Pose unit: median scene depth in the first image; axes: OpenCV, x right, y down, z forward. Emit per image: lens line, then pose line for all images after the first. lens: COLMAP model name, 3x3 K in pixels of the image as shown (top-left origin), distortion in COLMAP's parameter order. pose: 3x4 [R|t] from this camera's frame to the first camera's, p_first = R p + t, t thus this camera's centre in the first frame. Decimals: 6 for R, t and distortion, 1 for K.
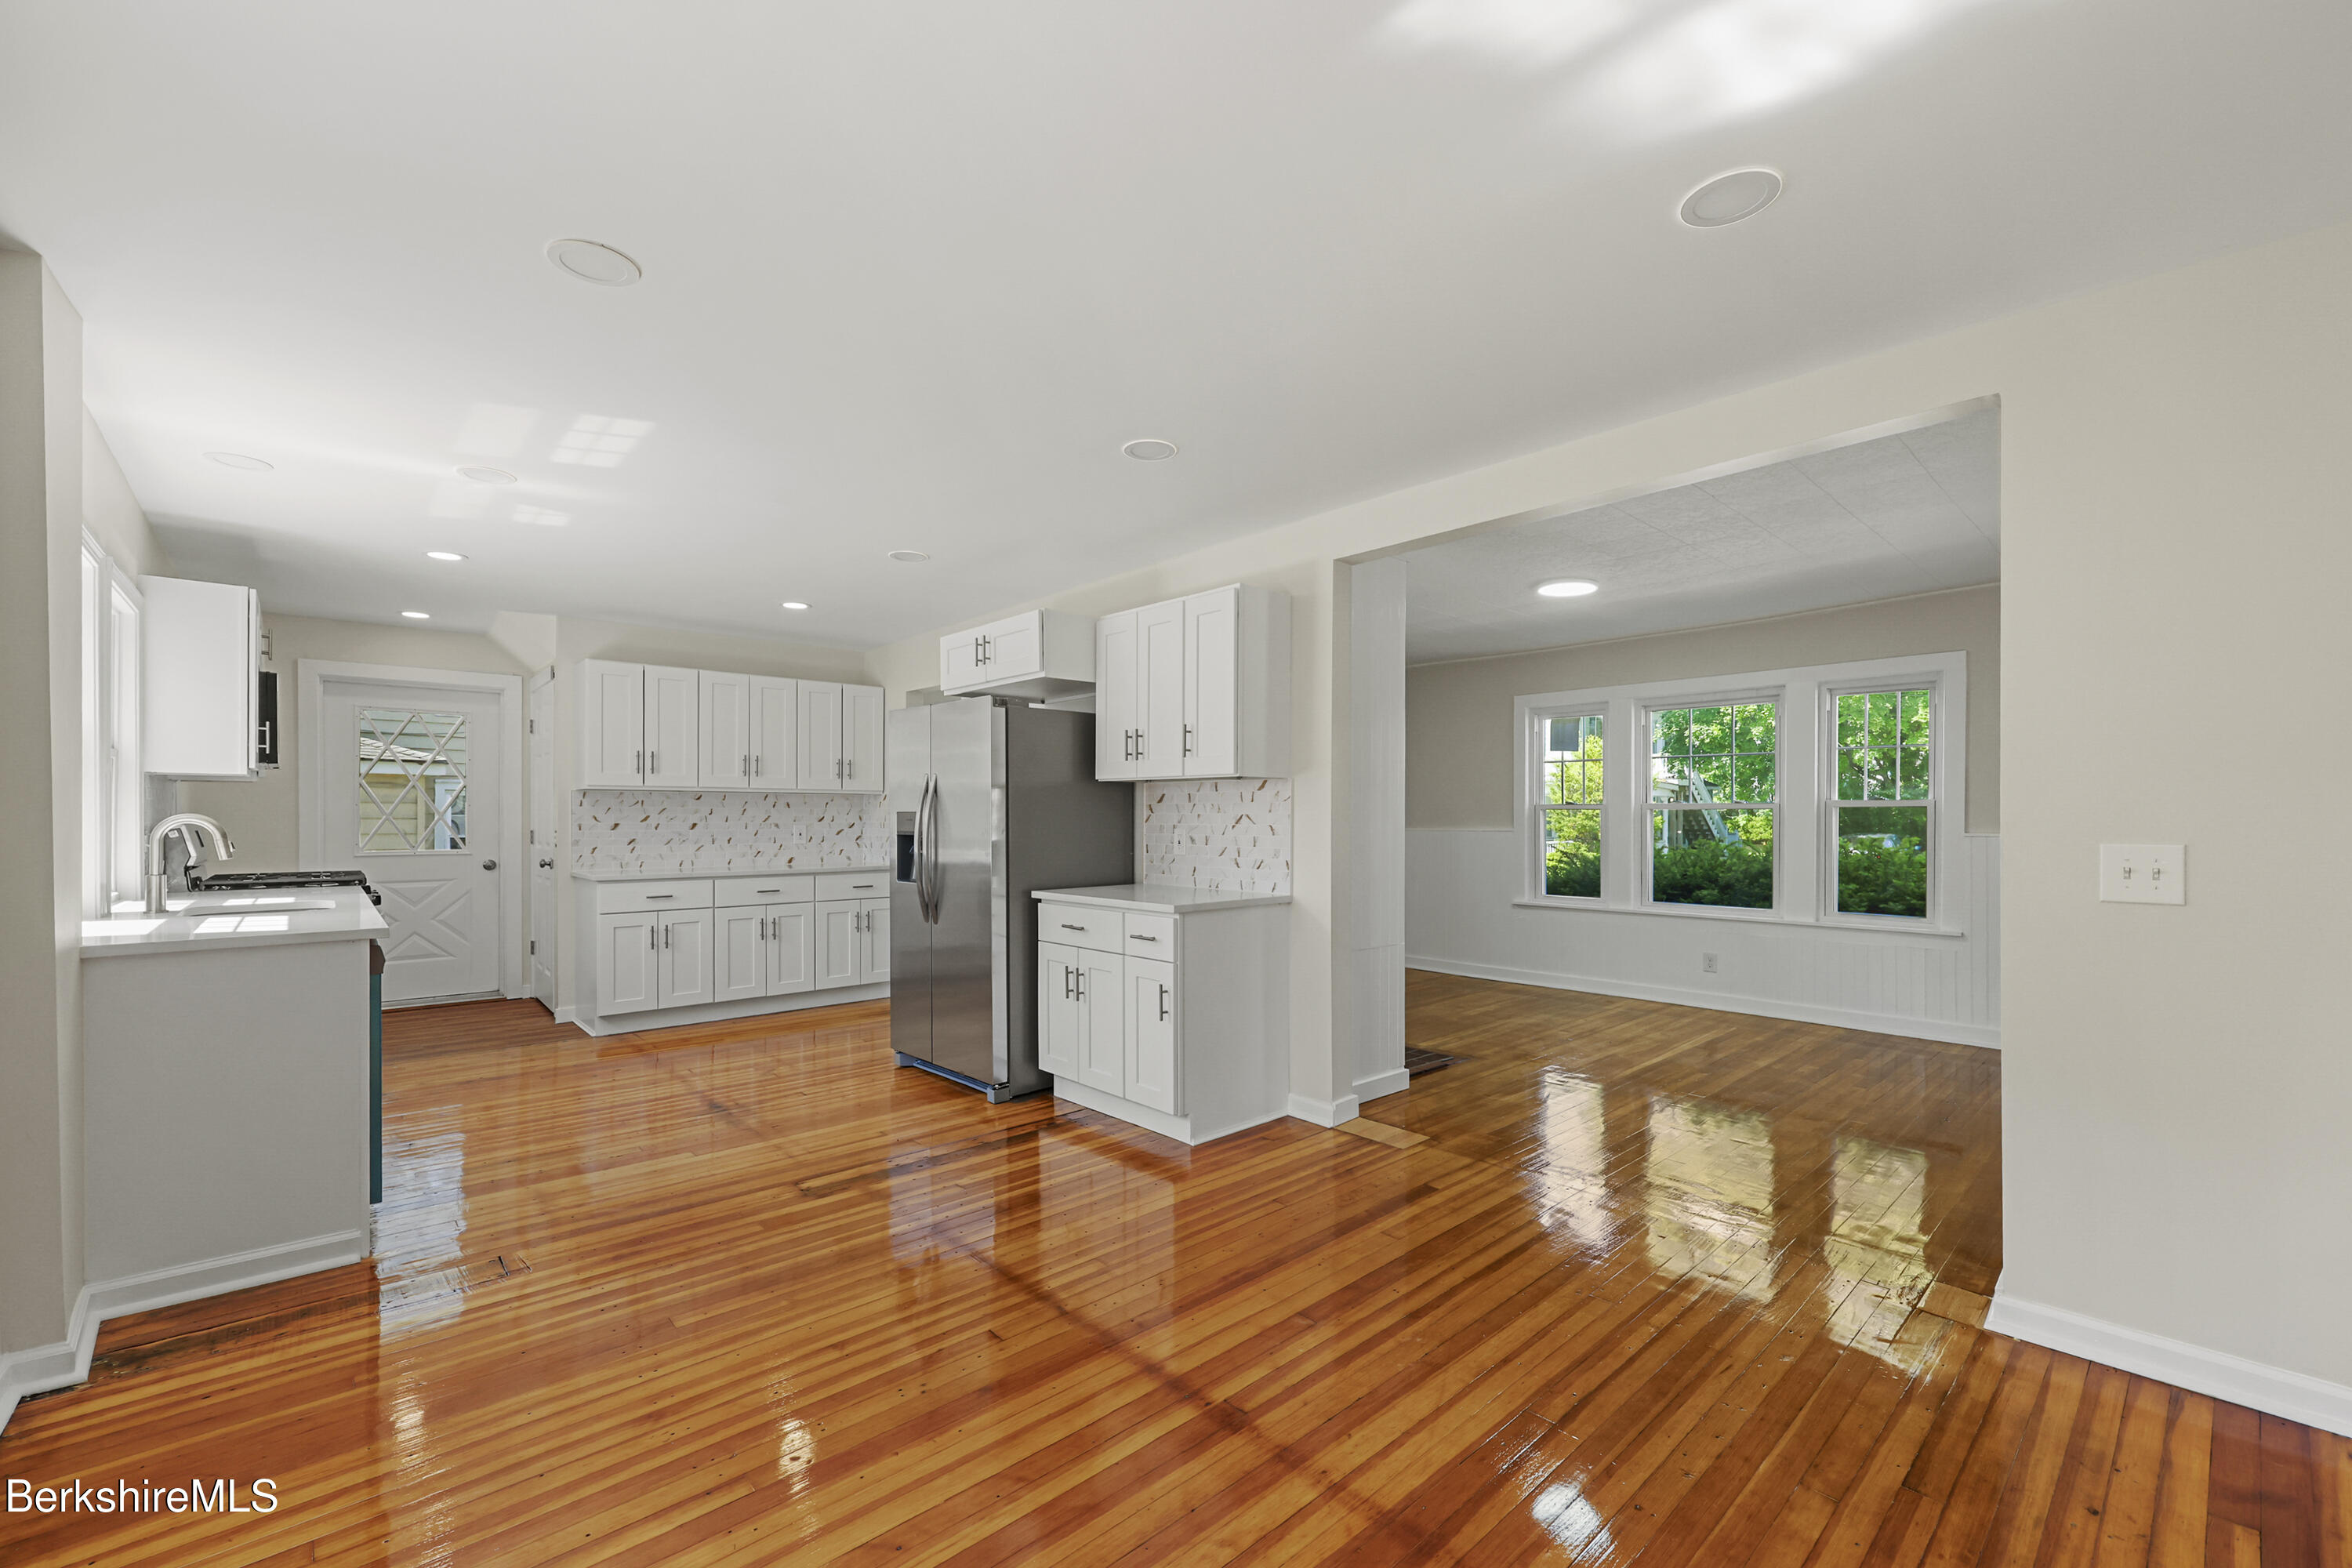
lens RADIAL K [[963.3, 0, 1182.2], [0, 963.3, 815.2], [0, 0, 1]] dist [-0.000461, 0.000039]
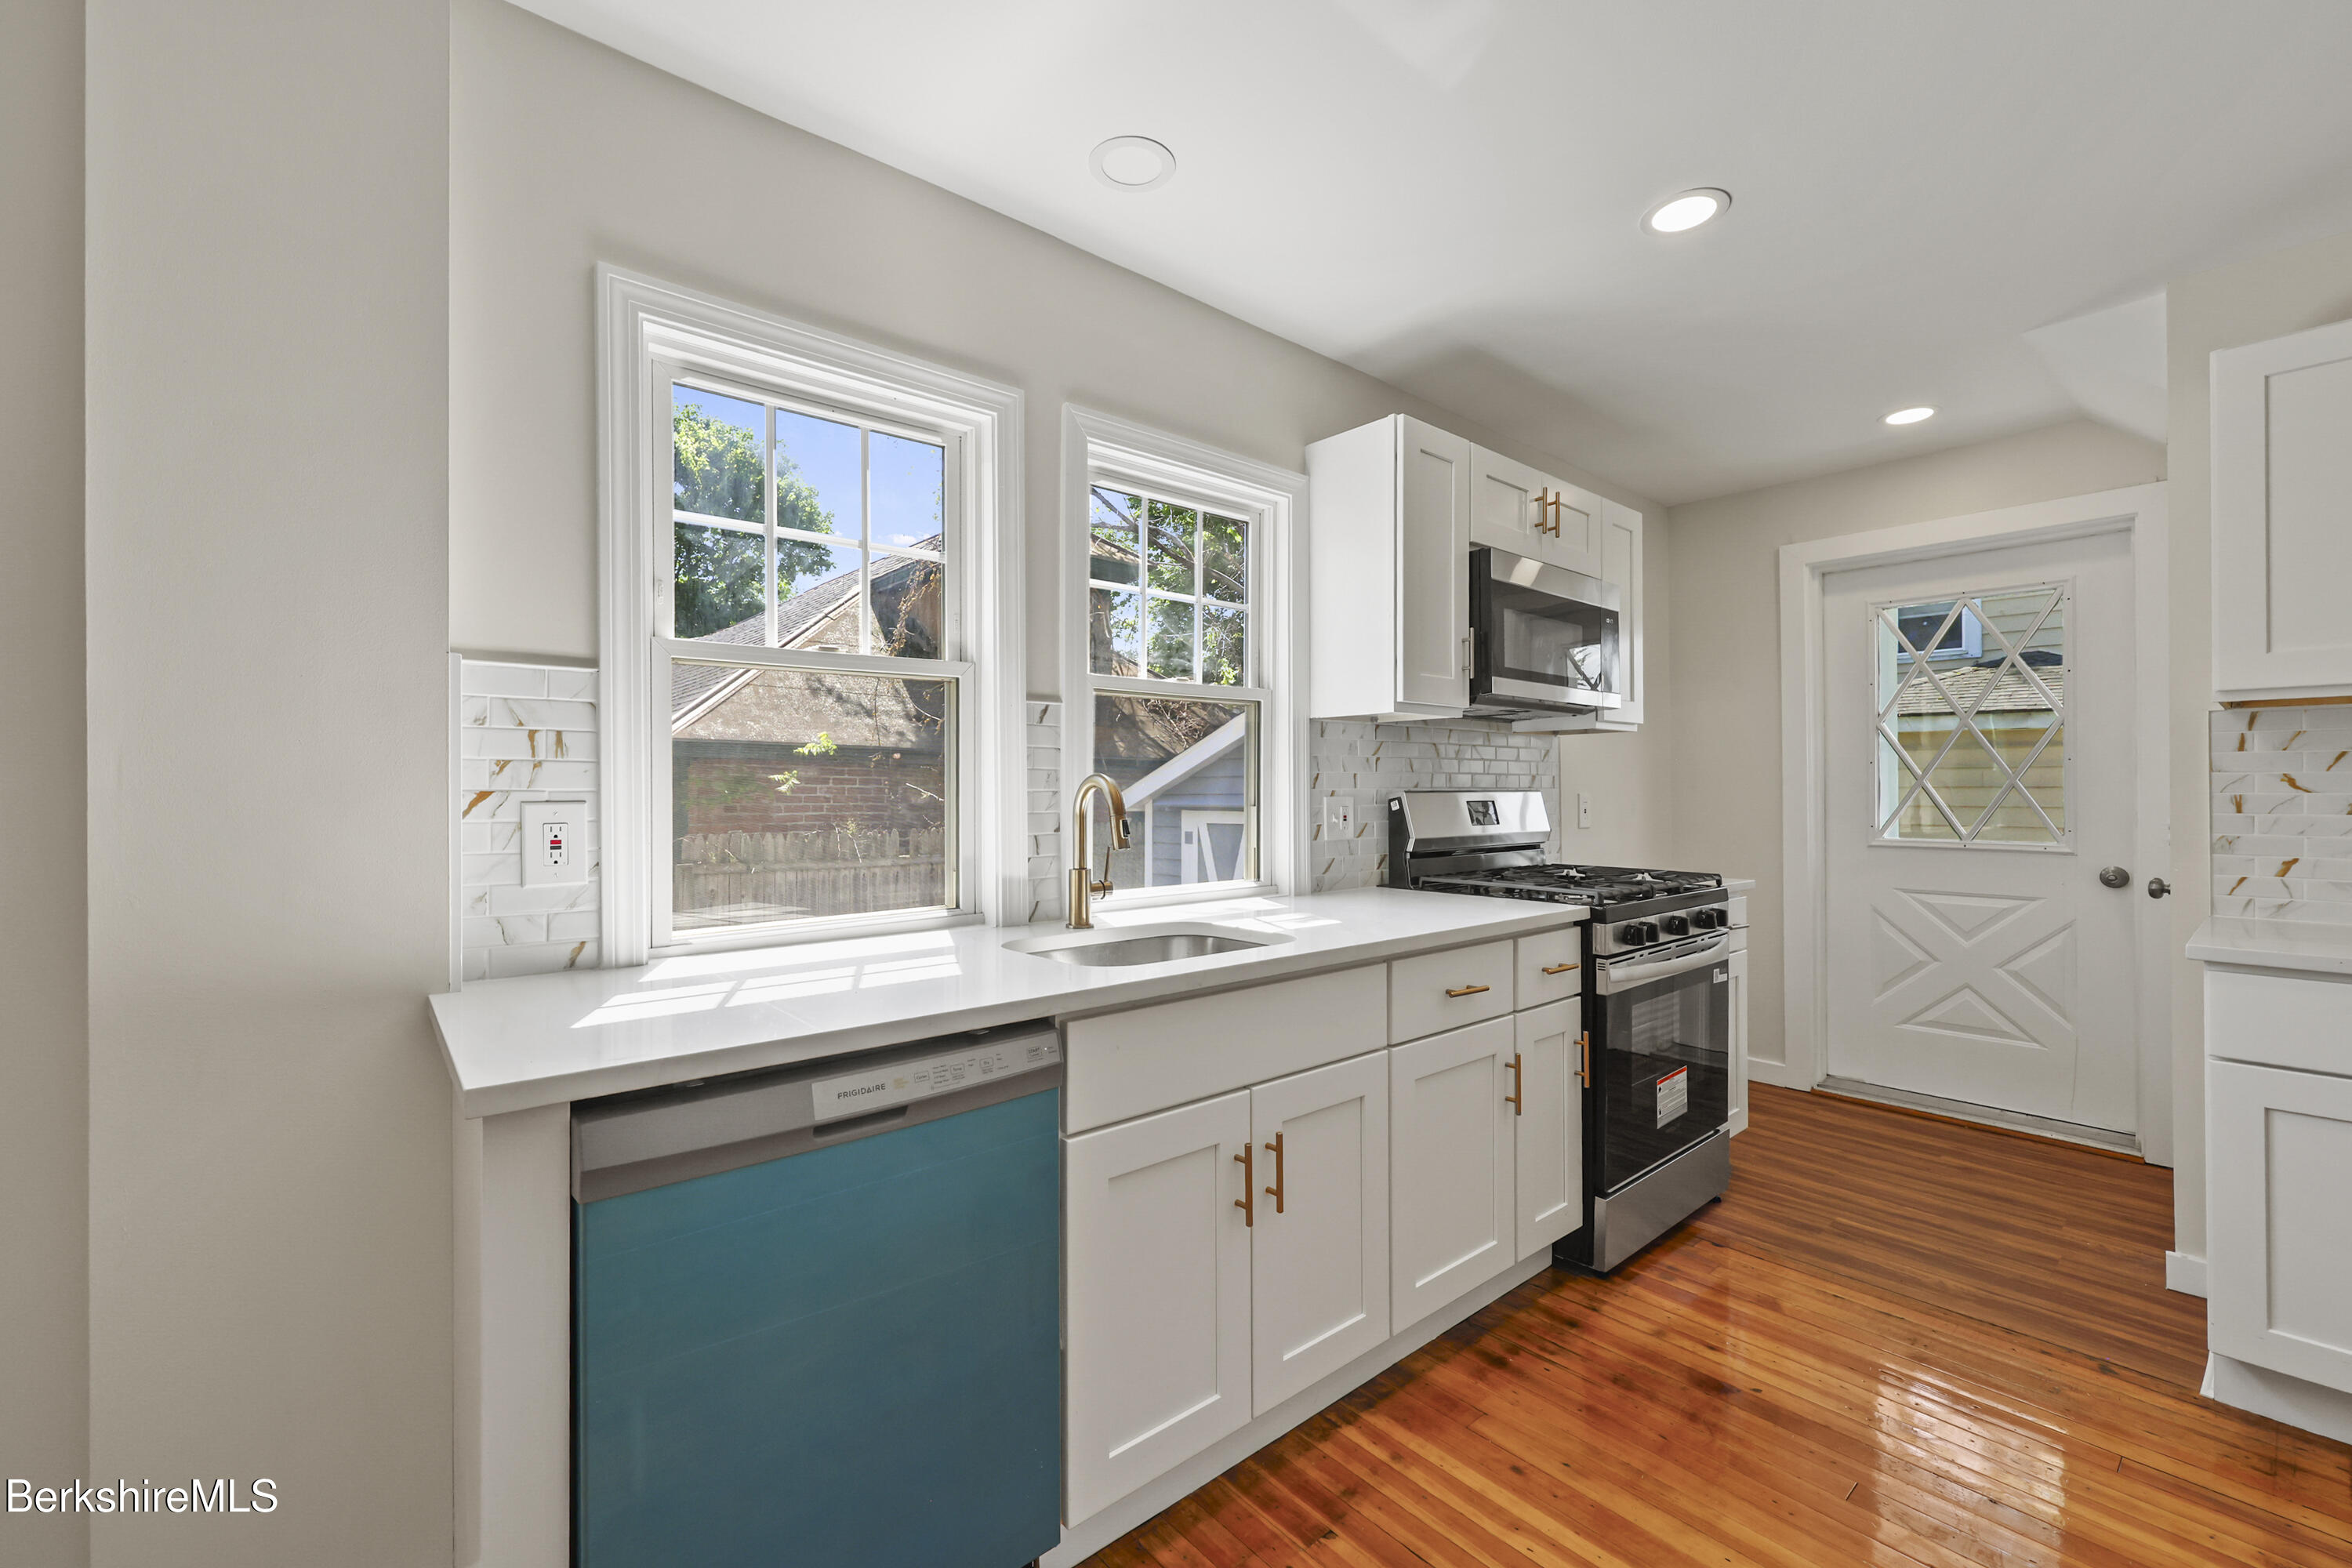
lens RADIAL K [[963.3, 0, 1182.8], [0, 963.3, 783.0], [0, 0, 1]] dist [-0.000461, 0.000039]
pose [[-0.030708, -0.005785, -0.999512, -0.296882], [0.003426, 0.999977, -0.005893, 0.006153], [0.999523, -0.003605, -0.030687, 0.770366]]
